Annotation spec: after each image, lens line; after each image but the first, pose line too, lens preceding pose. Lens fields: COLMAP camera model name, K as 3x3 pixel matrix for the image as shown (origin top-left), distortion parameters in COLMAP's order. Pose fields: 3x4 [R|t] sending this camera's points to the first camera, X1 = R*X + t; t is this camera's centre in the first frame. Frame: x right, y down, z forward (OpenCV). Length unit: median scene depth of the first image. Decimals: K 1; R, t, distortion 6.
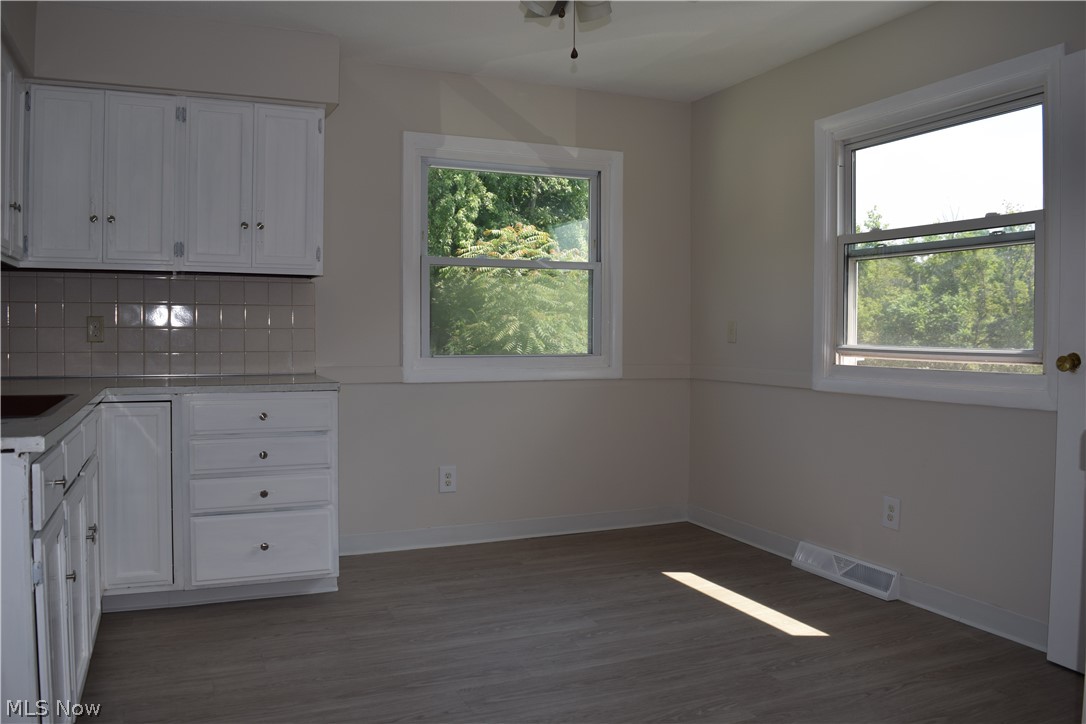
lens RADIAL K [[843.5, 0, 543.0], [0, 843.5, 362.0], [0, 0, 1]] dist [-0.093169, 0.010273]
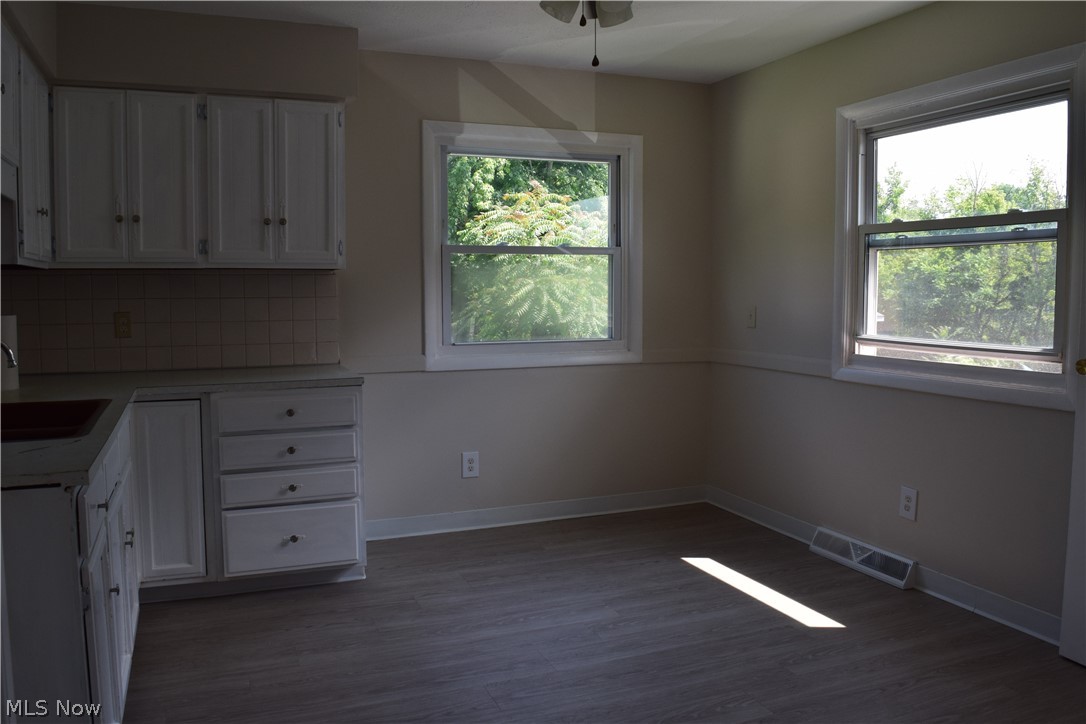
lens RADIAL K [[843.5, 0, 543.0], [0, 843.5, 362.0], [0, 0, 1]] dist [-0.093169, 0.010273]
pose [[0.999762, -0.005350, -0.021135, -0.004330], [0.006401, 0.998728, 0.050018, -0.044370], [0.020841, -0.050142, 0.998525, -0.011366]]
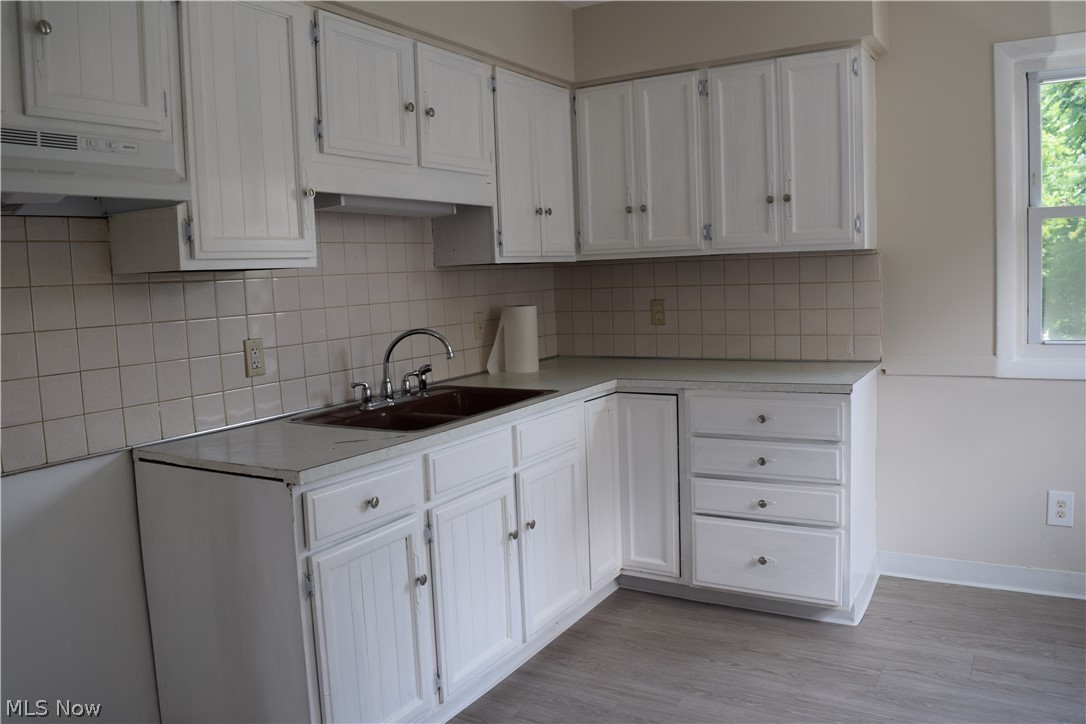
lens RADIAL K [[843.5, 0, 543.0], [0, 843.5, 362.0], [0, 0, 1]] dist [-0.093169, 0.010273]
pose [[0.581882, 0.055956, -0.811346, 0.244903], [0.017206, 0.996560, 0.081070, -0.070110], [0.813091, -0.061133, 0.578917, 0.281803]]
